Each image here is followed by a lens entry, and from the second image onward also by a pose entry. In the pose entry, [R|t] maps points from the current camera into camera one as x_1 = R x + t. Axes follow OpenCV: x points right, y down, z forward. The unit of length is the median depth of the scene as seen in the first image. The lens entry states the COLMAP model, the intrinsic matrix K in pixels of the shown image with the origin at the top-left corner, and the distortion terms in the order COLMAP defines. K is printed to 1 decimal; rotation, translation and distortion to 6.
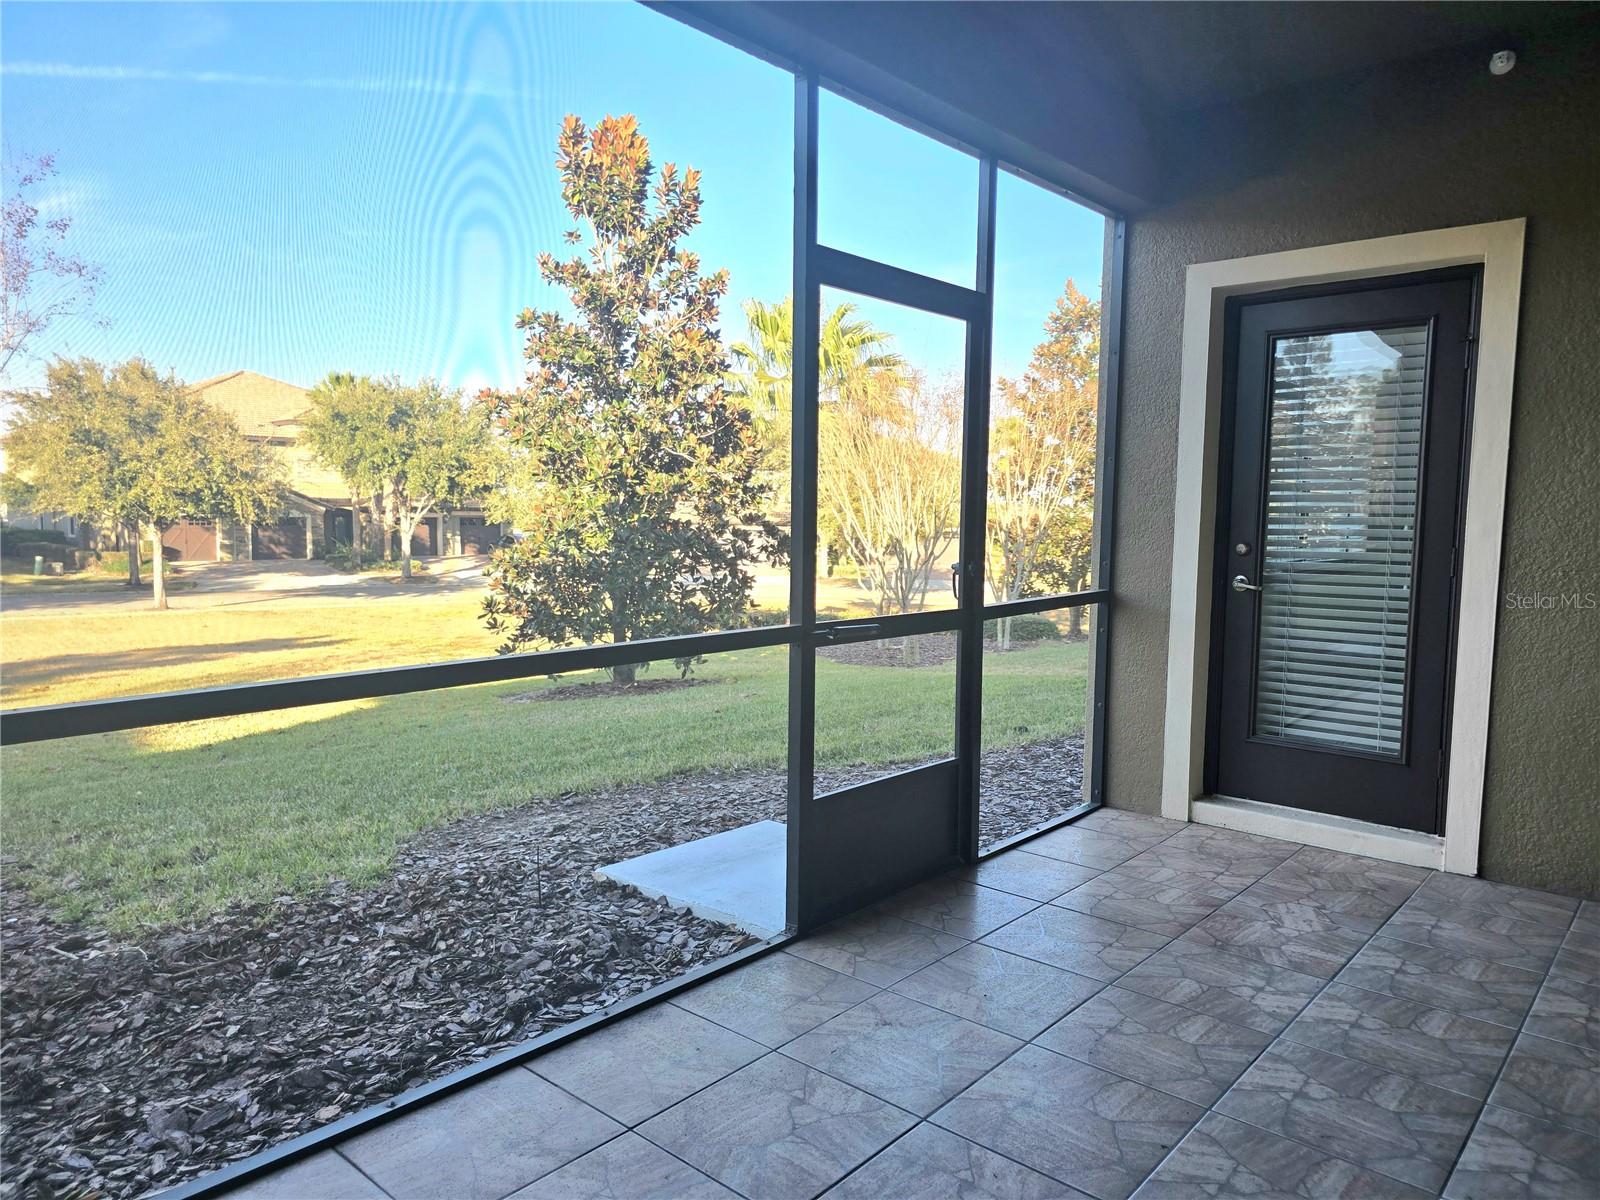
lens RADIAL K [[1088.6, 0, 807.2], [0, 1088.6, 622.5], [0, 0, 1]] dist [0.071825, -0.063624]
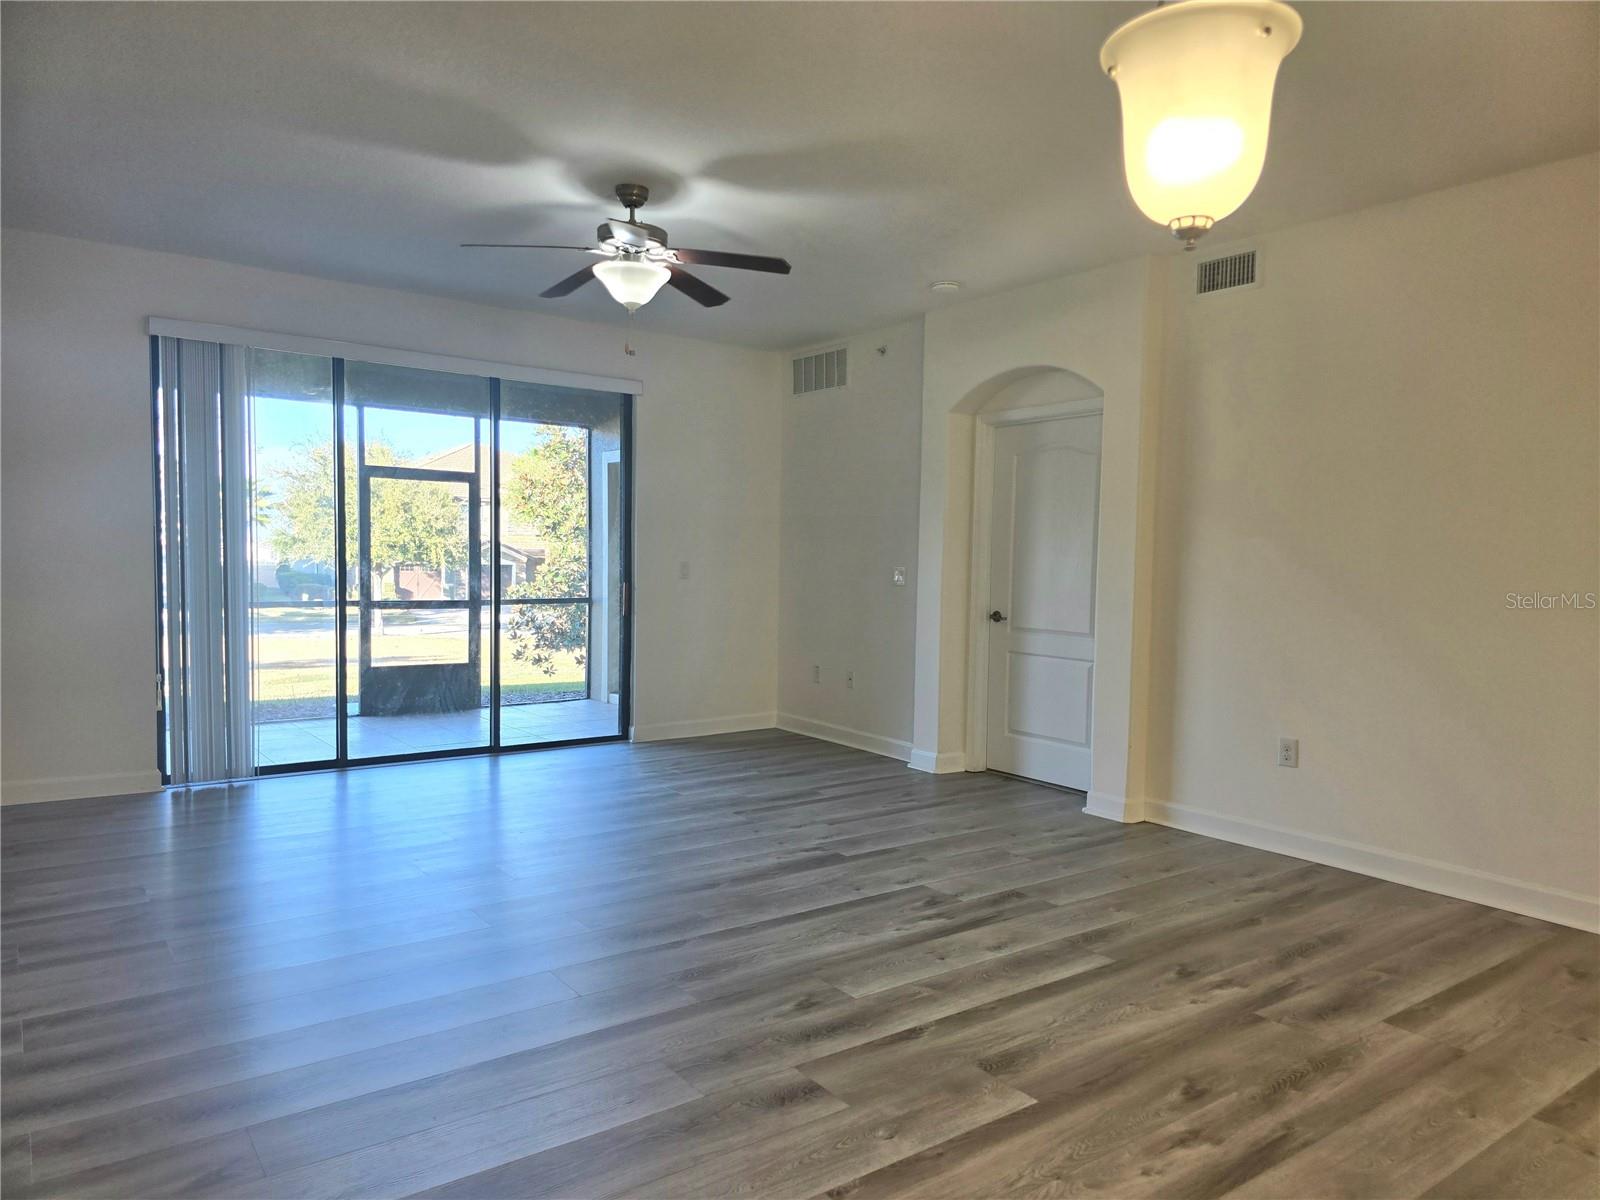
lens RADIAL K [[1088.6, 0, 807.2], [0, 1088.6, 622.5], [0, 0, 1]] dist [0.071825, -0.063624]
pose [[0.979152, 0.018246, -0.202309, 0.314052], [-0.027579, 0.998677, -0.043408, 0.028102], [0.201249, 0.048082, 0.978359, -0.280513]]
